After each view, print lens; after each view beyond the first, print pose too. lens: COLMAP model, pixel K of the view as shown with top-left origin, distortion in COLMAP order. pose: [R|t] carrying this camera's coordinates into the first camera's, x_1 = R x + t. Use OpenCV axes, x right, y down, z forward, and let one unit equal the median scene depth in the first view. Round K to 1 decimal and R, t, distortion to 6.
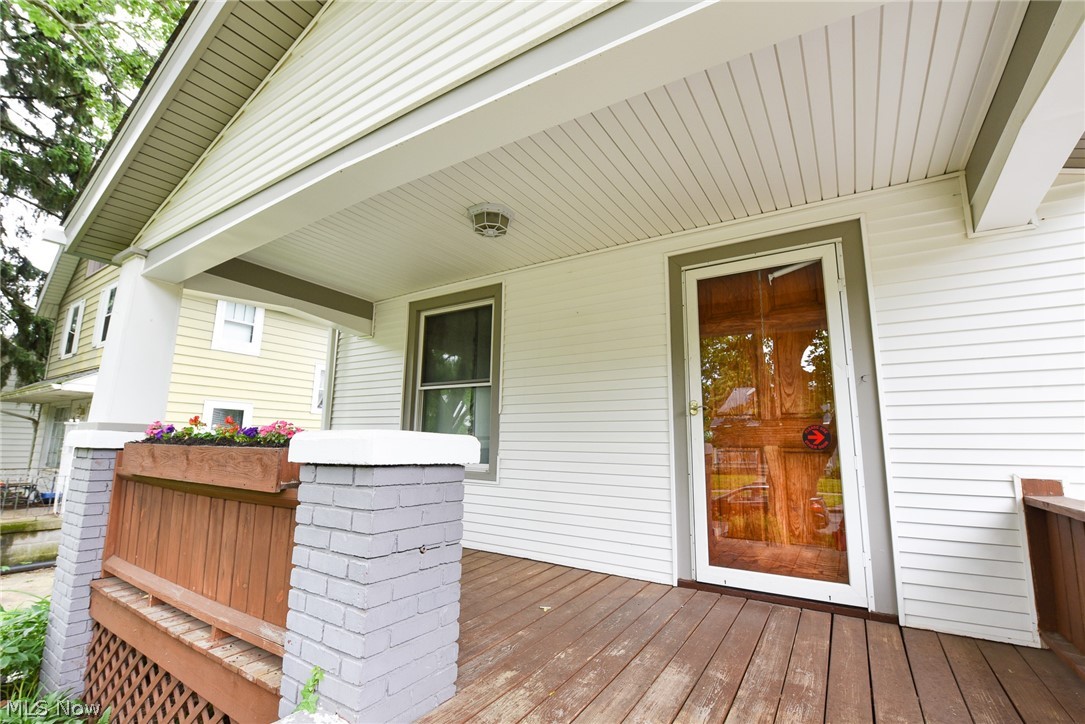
lens RADIAL K [[472.0, 0, 544.3], [0, 472.0, 364.3], [0, 0, 1]] dist [-0.014125, -0.000950]
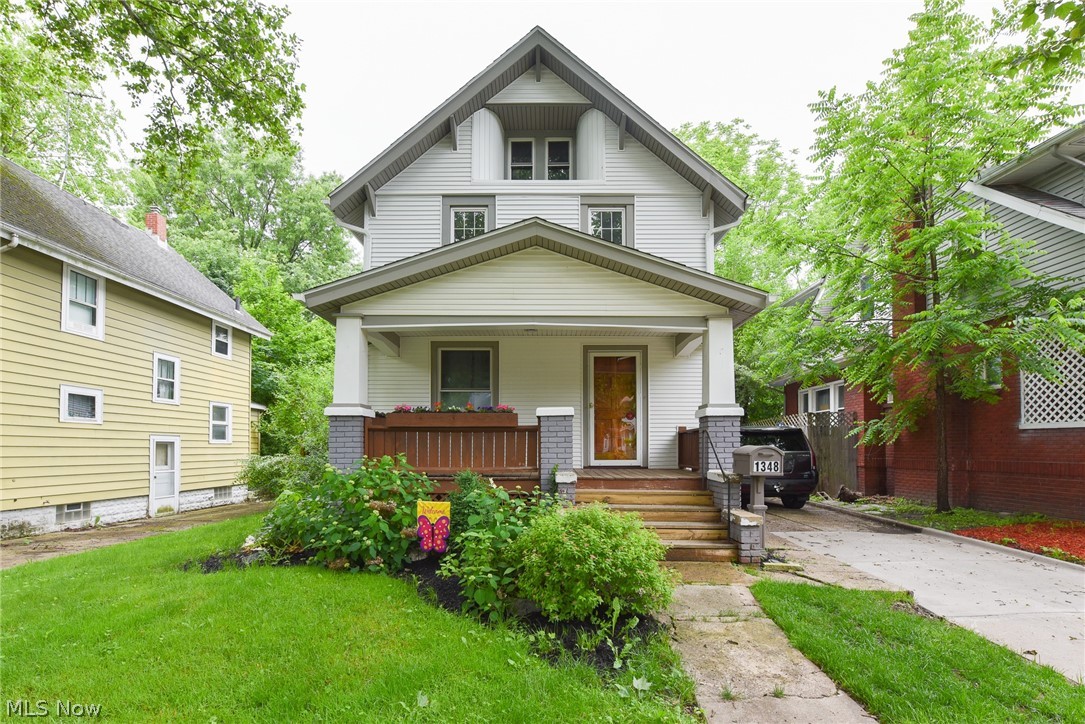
lens RADIAL K [[479.1, 0, 546.8], [0, 479.1, 434.4], [0, 0, 1]] dist [-0.010285, 0.000212]
pose [[0.844118, -0.002180, 0.536153, -0.433254], [-0.075584, 0.989521, 0.123024, -0.019258], [-0.530803, -0.144371, 0.835108, -0.374232]]
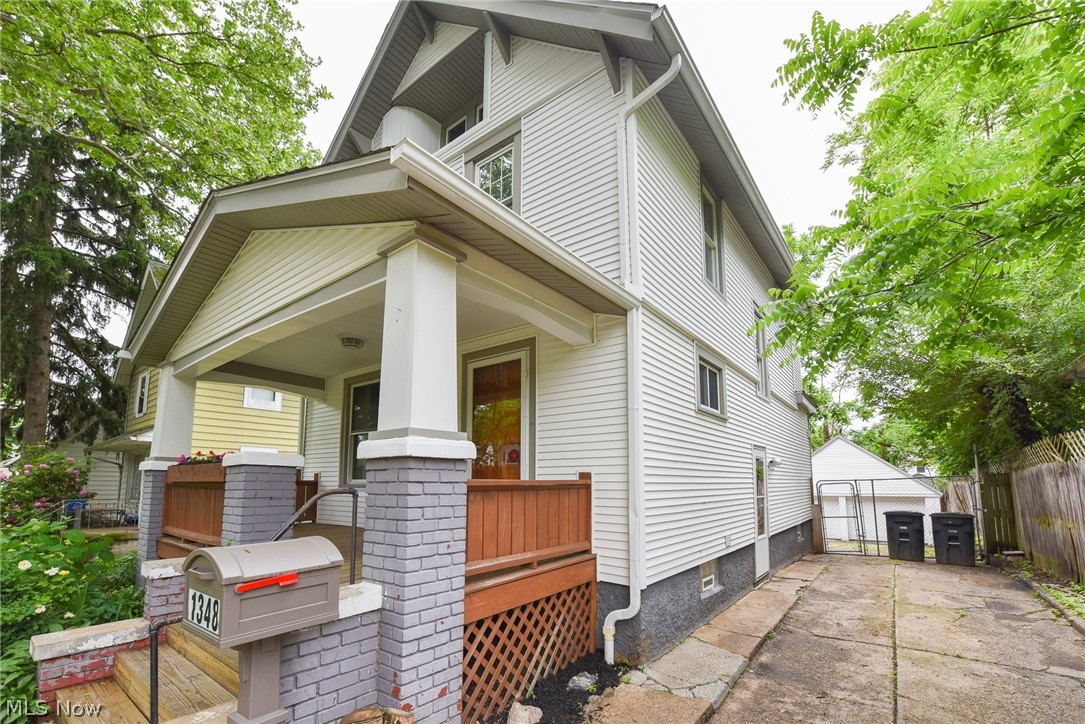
lens RADIAL K [[449.6, 0, 546.9], [0, 449.6, 432.2], [0, 0, 1]] dist [-0.016027, -0.000166]
pose [[0.997873, -0.023989, -0.060614, 0.228336], [0.027399, 0.998050, 0.056076, -0.009714], [0.059151, -0.057618, 0.996585, -0.214200]]
